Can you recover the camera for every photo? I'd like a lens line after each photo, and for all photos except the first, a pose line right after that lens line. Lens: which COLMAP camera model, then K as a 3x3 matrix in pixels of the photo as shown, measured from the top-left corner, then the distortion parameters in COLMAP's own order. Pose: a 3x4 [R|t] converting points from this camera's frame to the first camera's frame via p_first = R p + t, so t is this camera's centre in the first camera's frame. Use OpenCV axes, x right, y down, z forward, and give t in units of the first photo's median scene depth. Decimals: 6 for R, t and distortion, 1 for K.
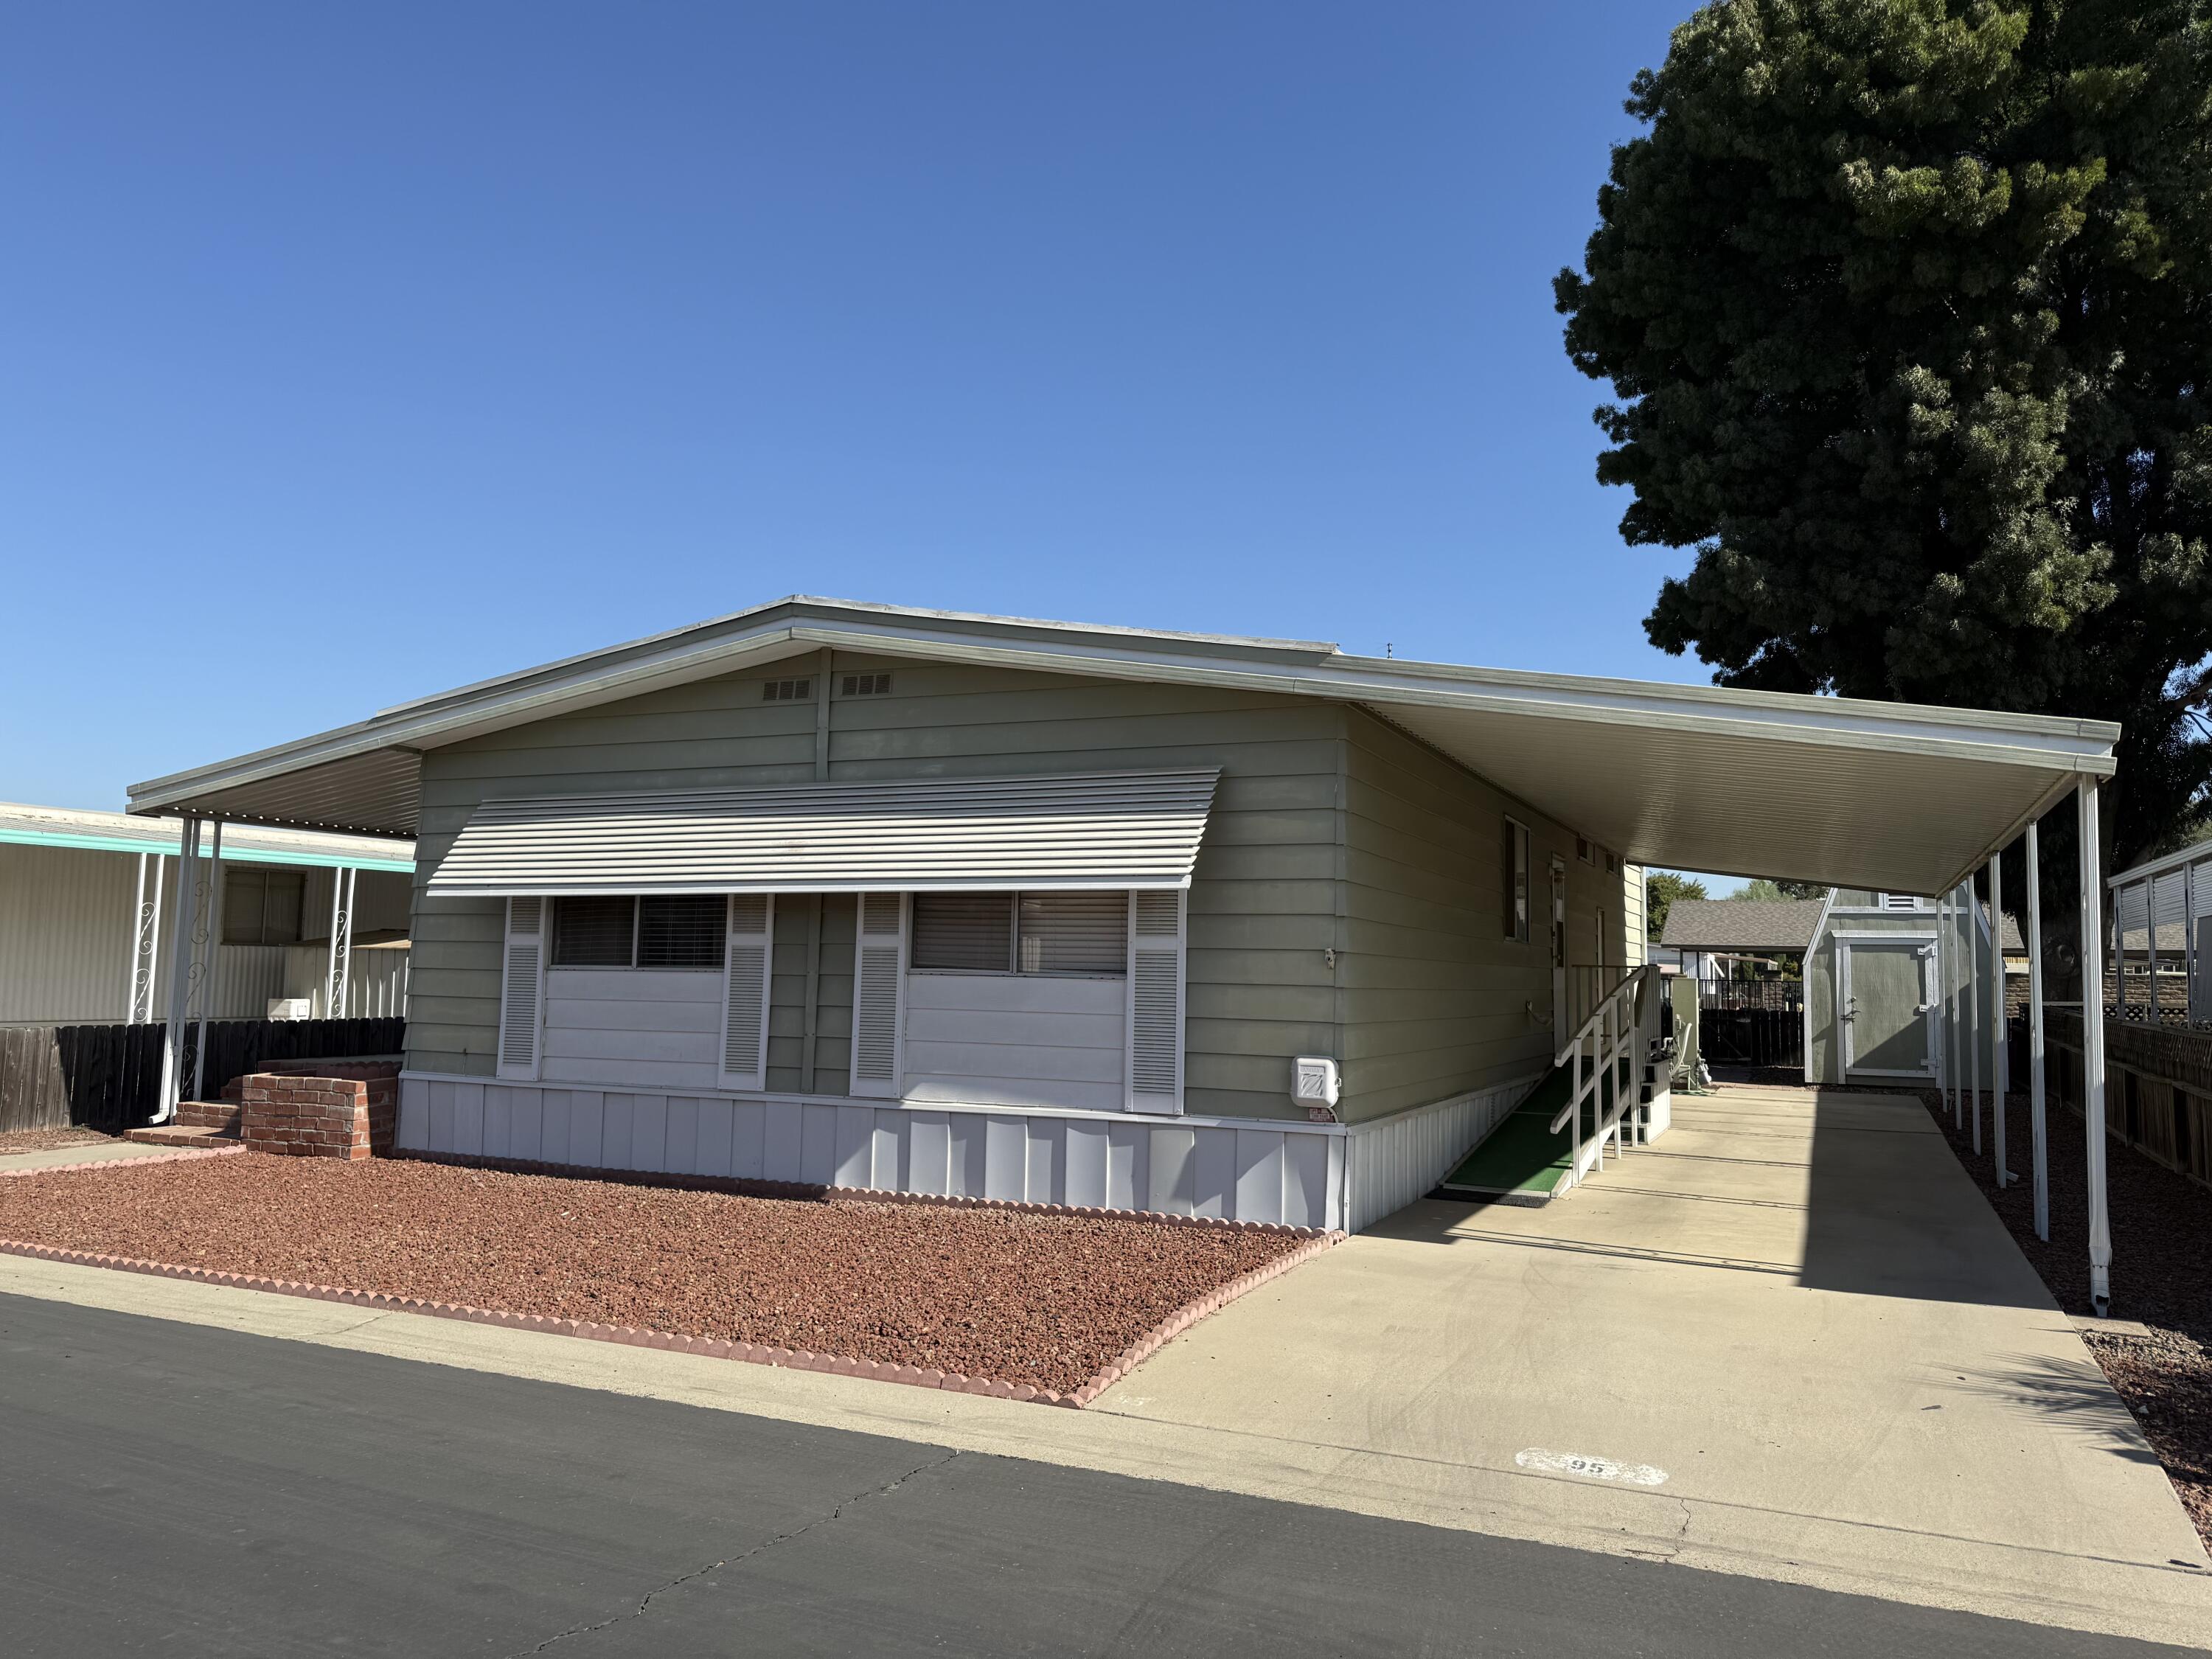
lens RADIAL K [[1594.7, 0, 1096.7], [0, 1594.7, 828.7], [0, 0, 1]] dist [0.051467, -0.028719]
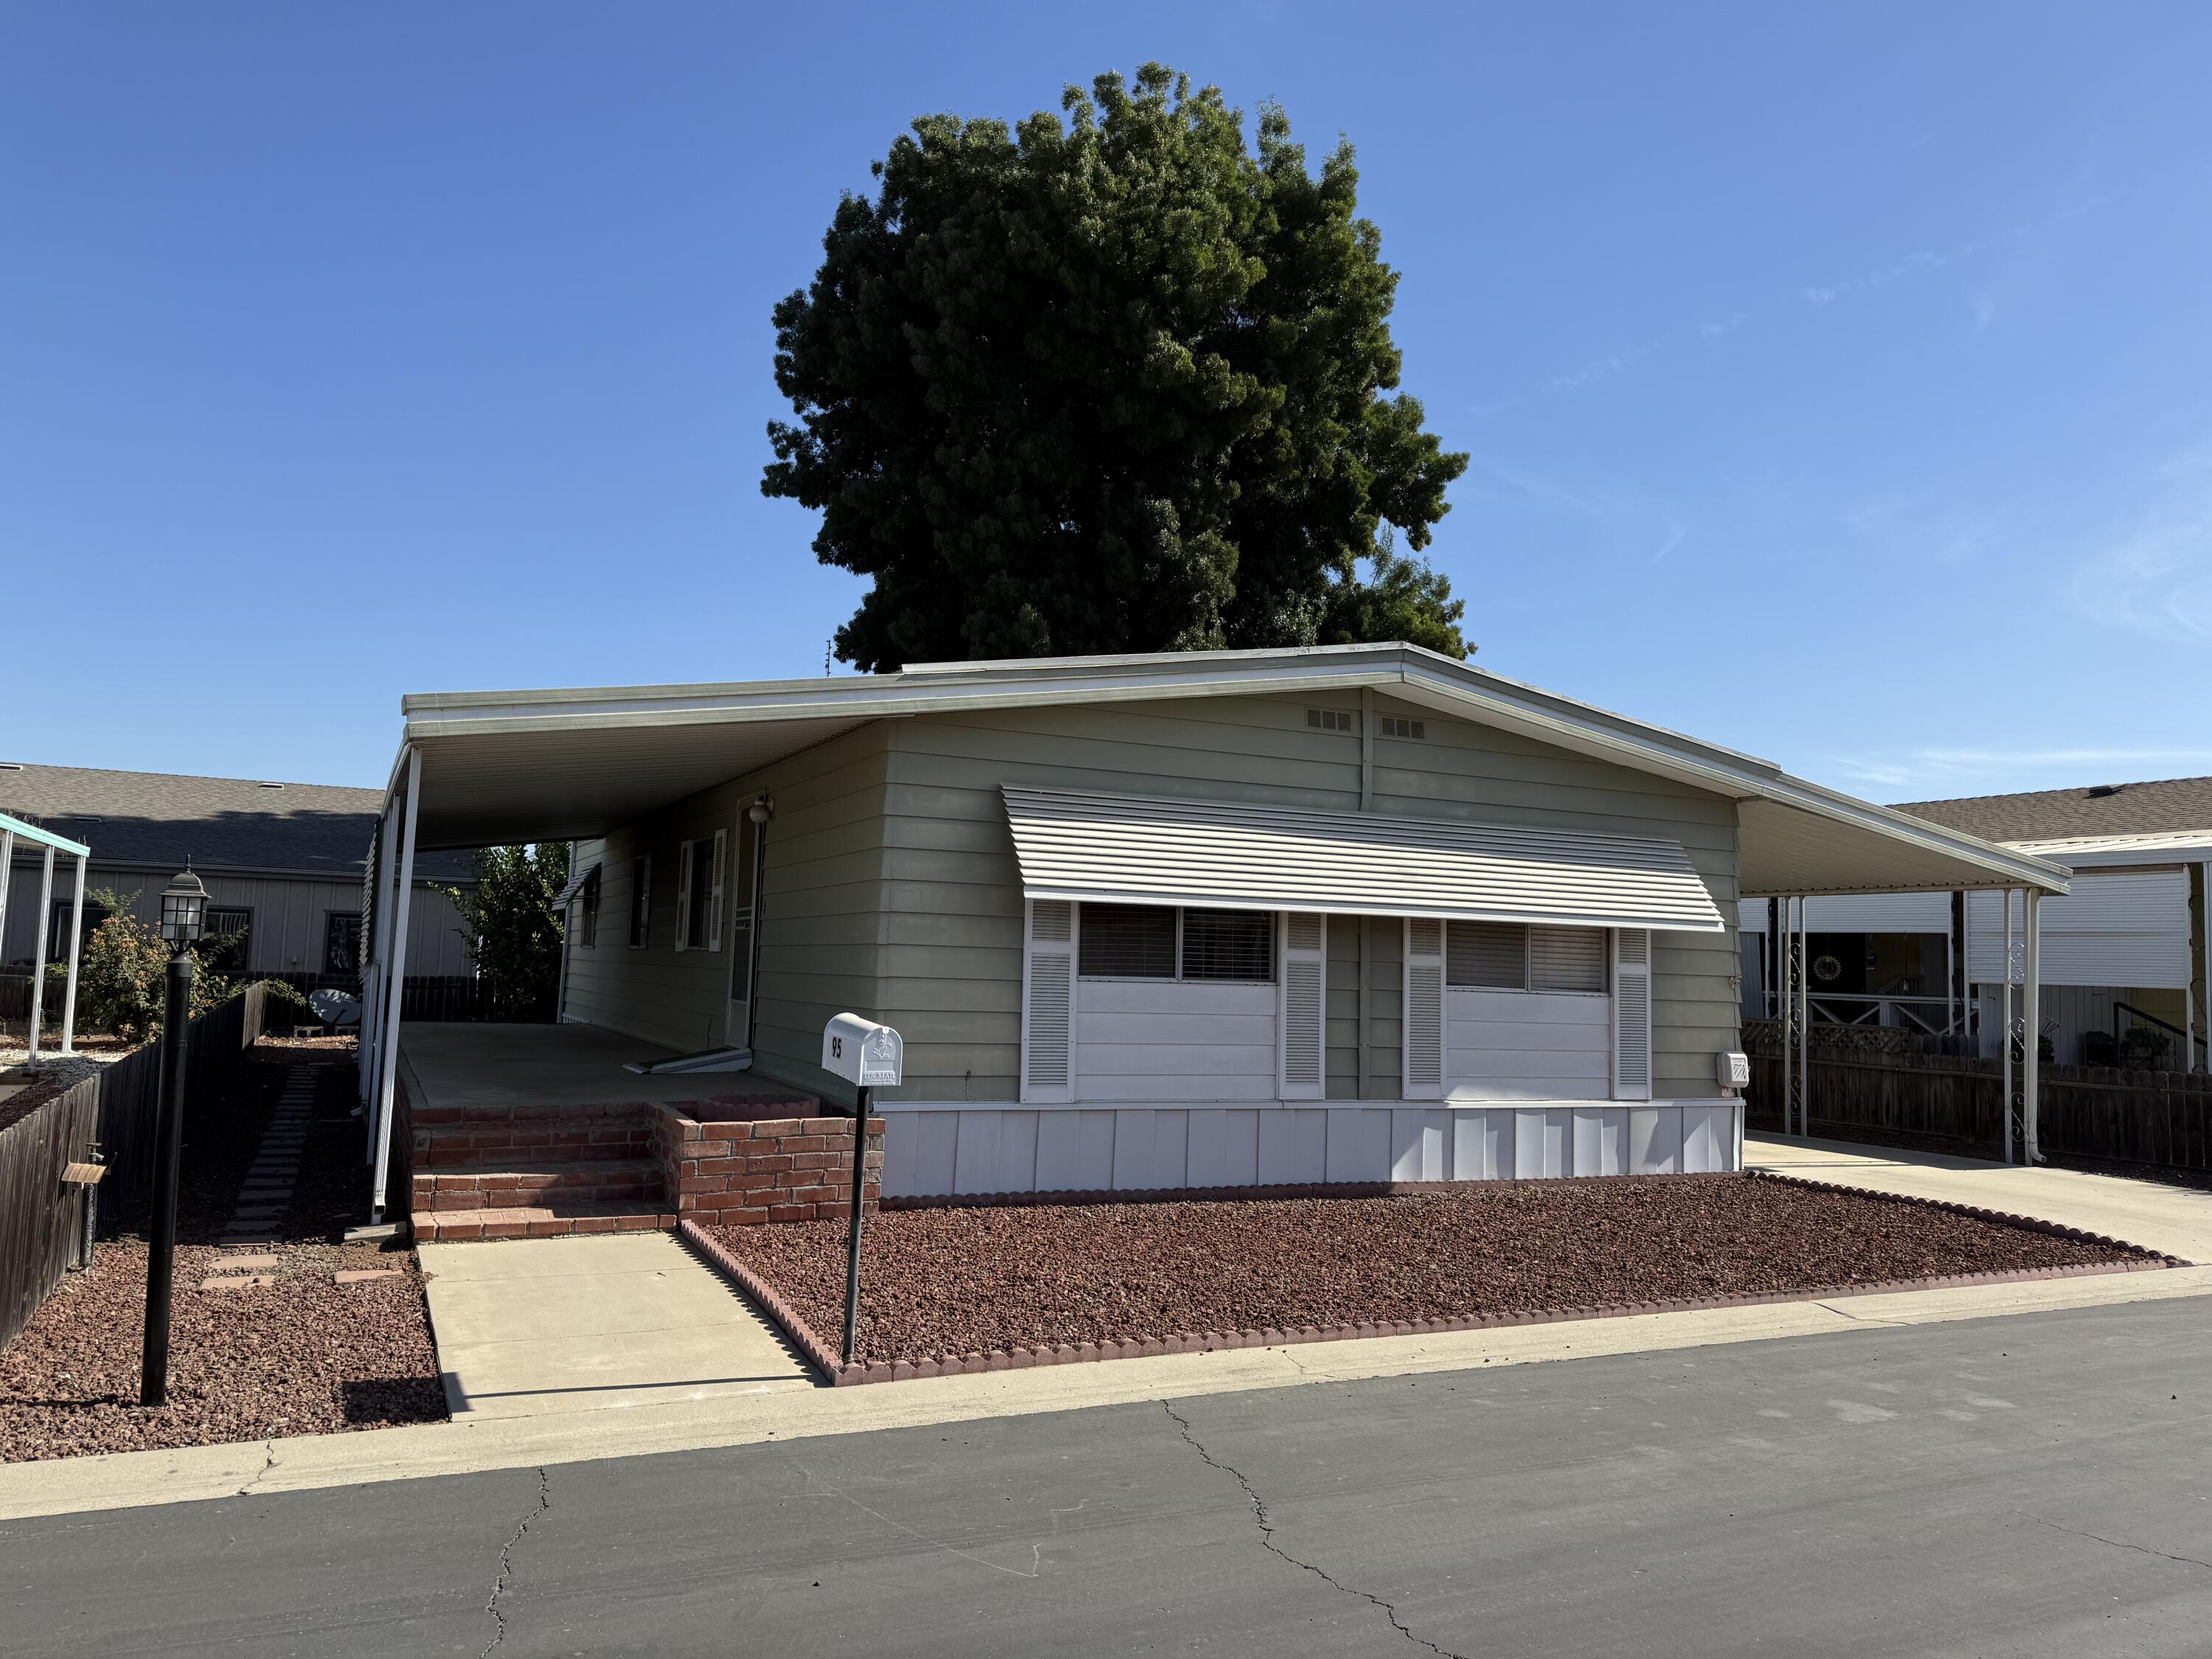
lens RADIAL K [[1594.7, 0, 1099.1], [0, 1594.7, 845.8], [0, 0, 1]] dist [0.051467, -0.028719]
pose [[0.643221, 0.063649, 0.763031, -1.117693], [-0.088680, 0.996025, -0.008328, 0.018785], [-0.760528, -0.062309, 0.646309, 0.439310]]
